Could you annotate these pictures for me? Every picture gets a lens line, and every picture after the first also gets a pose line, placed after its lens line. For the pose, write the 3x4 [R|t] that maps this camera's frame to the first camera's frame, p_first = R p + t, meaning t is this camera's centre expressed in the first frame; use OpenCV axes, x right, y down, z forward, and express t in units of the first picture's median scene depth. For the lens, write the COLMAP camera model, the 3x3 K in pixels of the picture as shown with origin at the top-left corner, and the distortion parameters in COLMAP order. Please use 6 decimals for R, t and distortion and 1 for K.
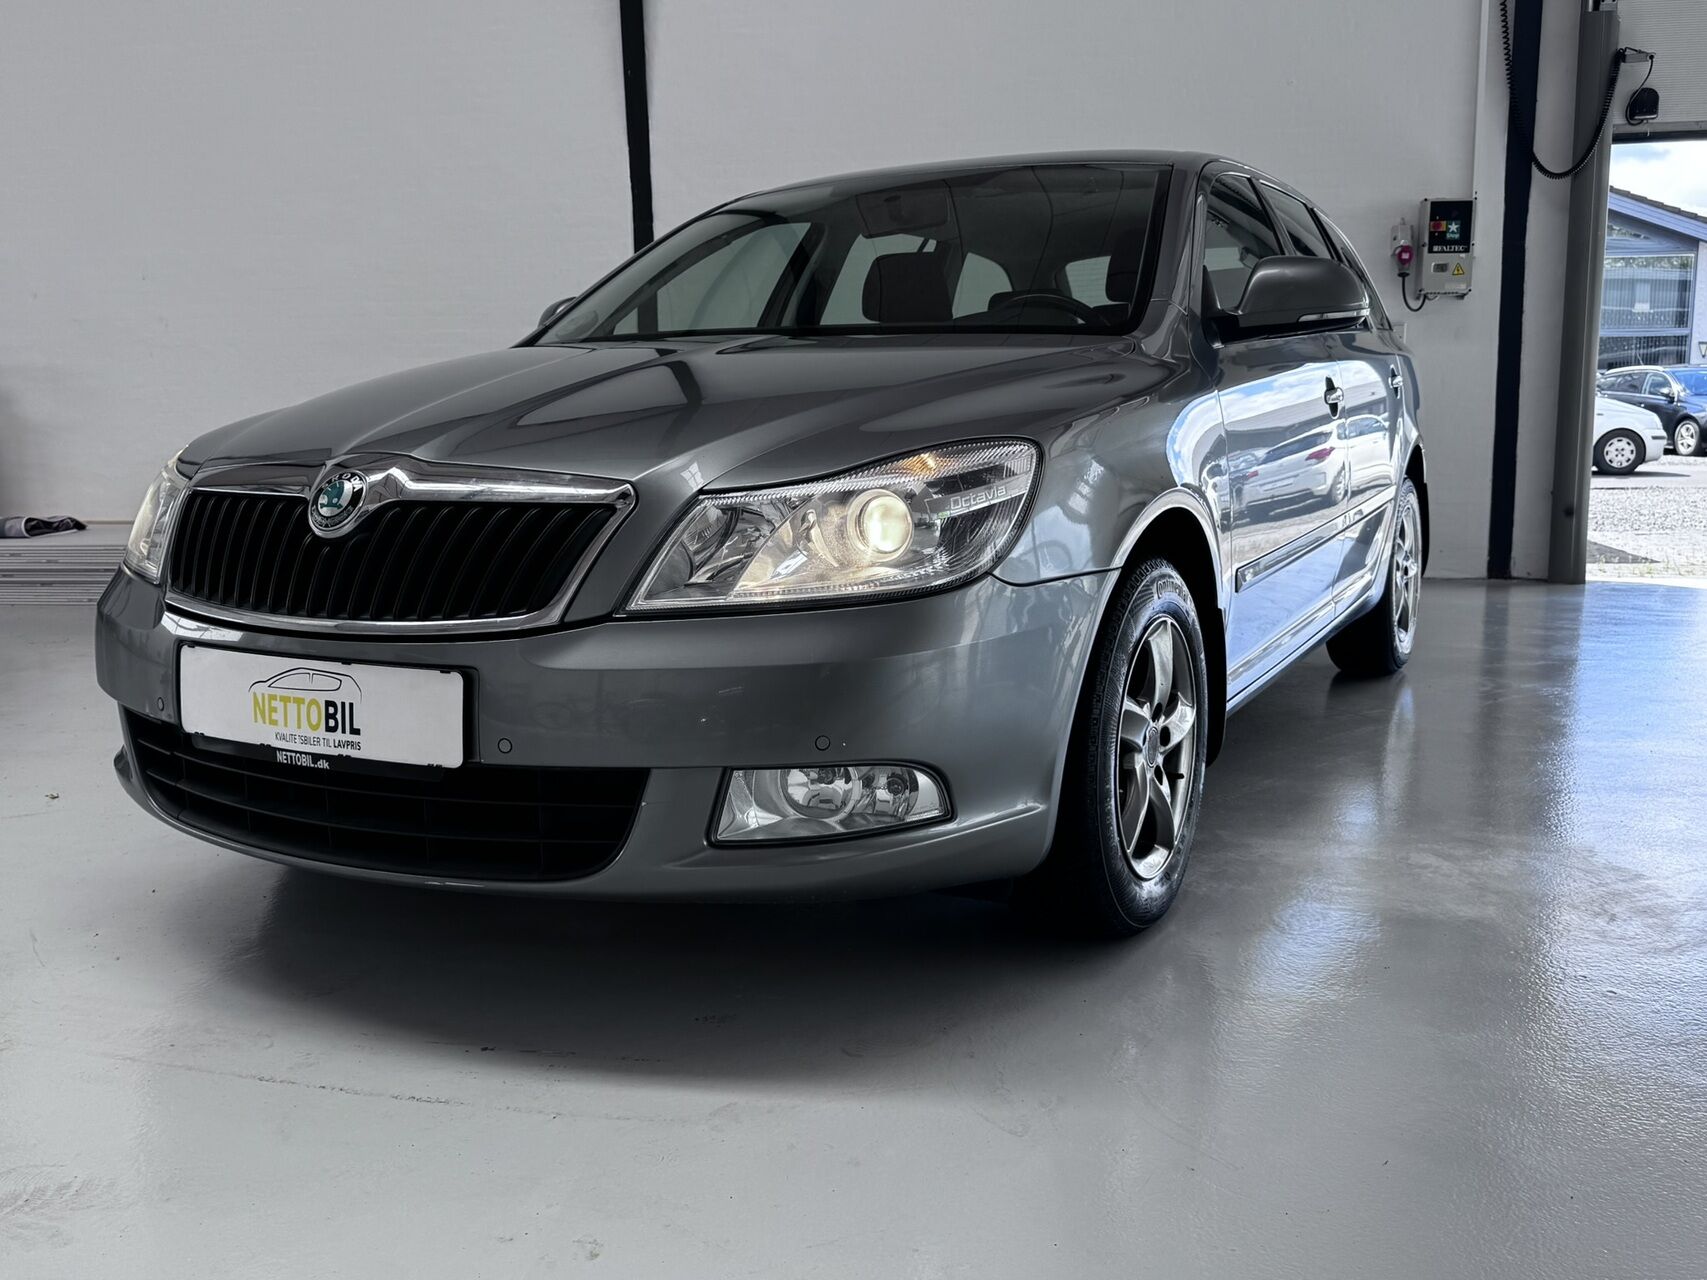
lens RADIAL K [[1570.4, 0, 854.8], [0, 1570.4, 637.2], [0, 0, 1]] dist [-0.007657, 0.000000]
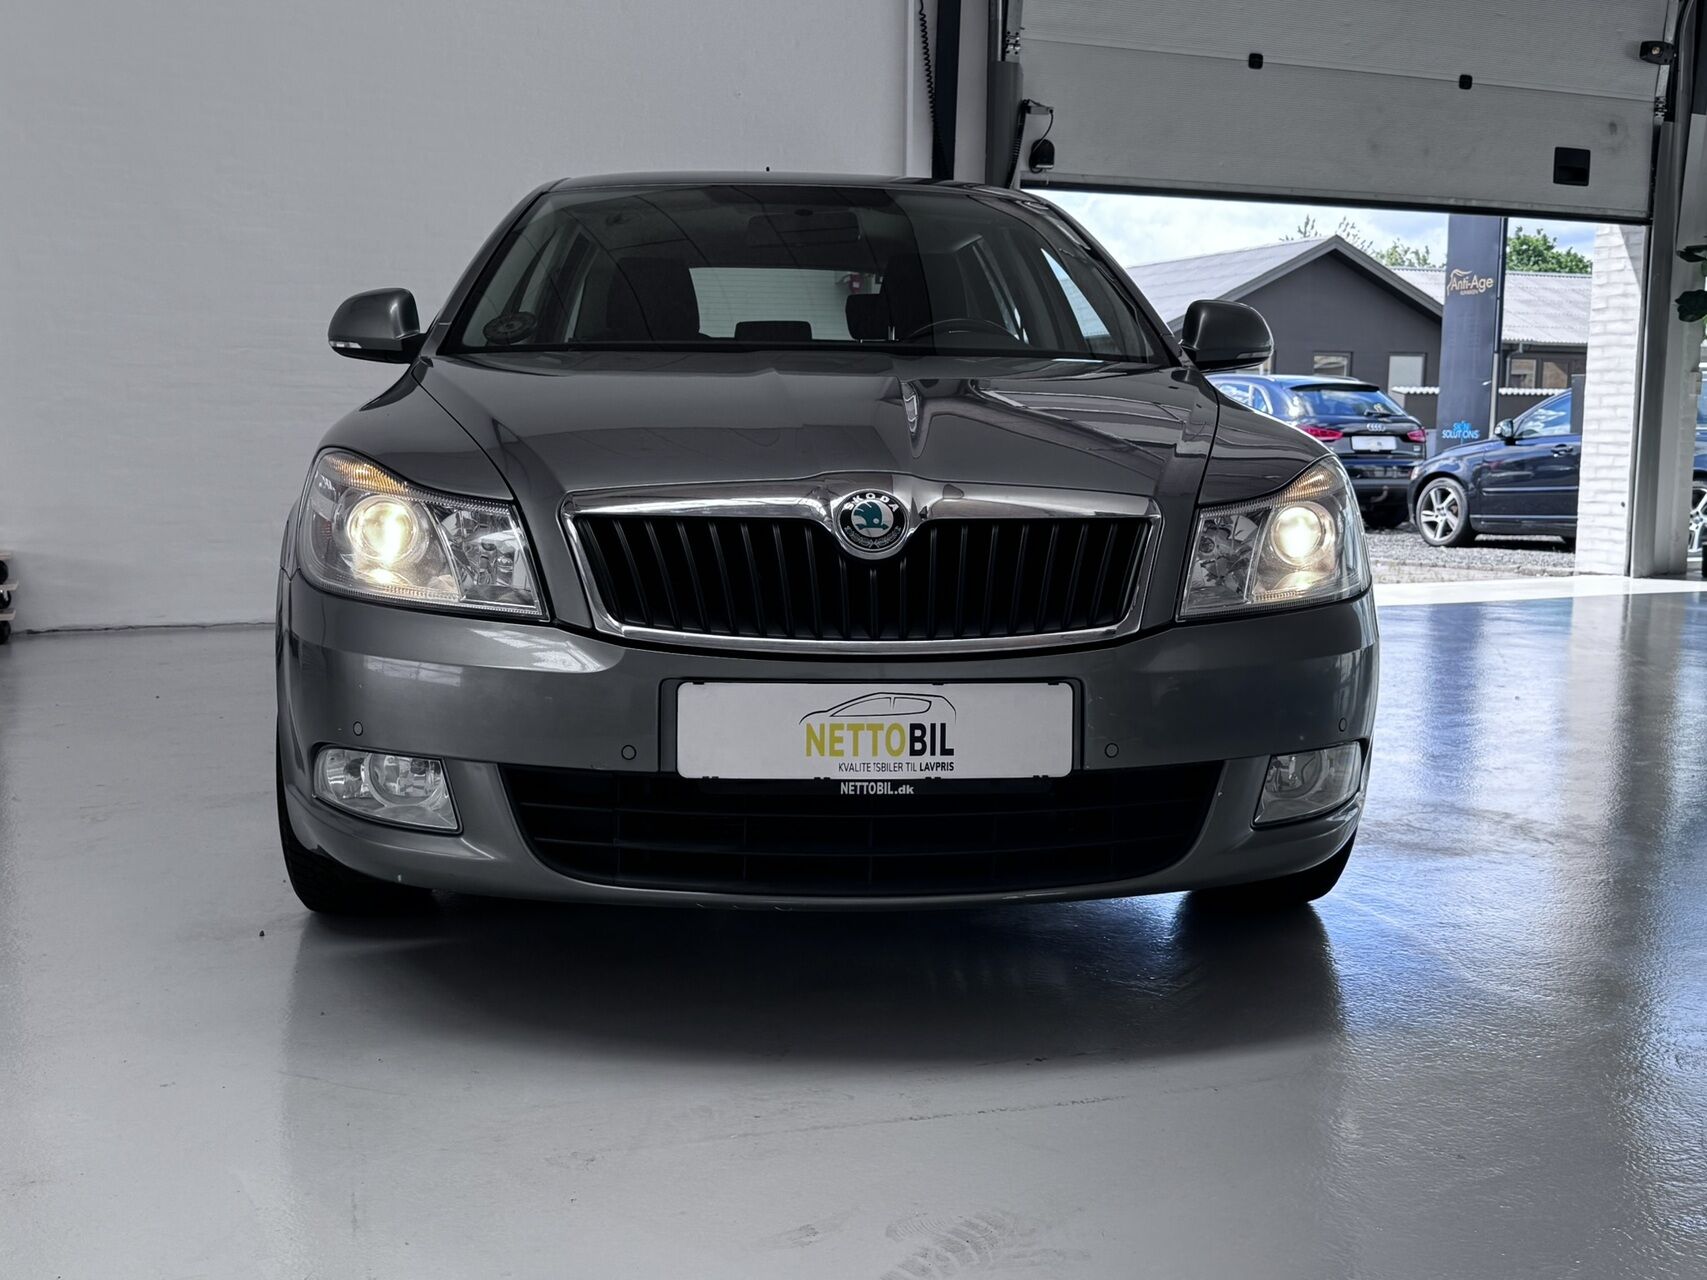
lens RADIAL K [[1833.1, 0, 852.0], [0, 1833.1, 643.6], [0, 0, 1]] dist [0.094925, 0.000000]
pose [[0.847570, -0.048236, 0.528487, -0.966526], [0.065053, 0.997794, -0.013260, 0.003105], [-0.526681, 0.045618, 0.848838, 0.045069]]
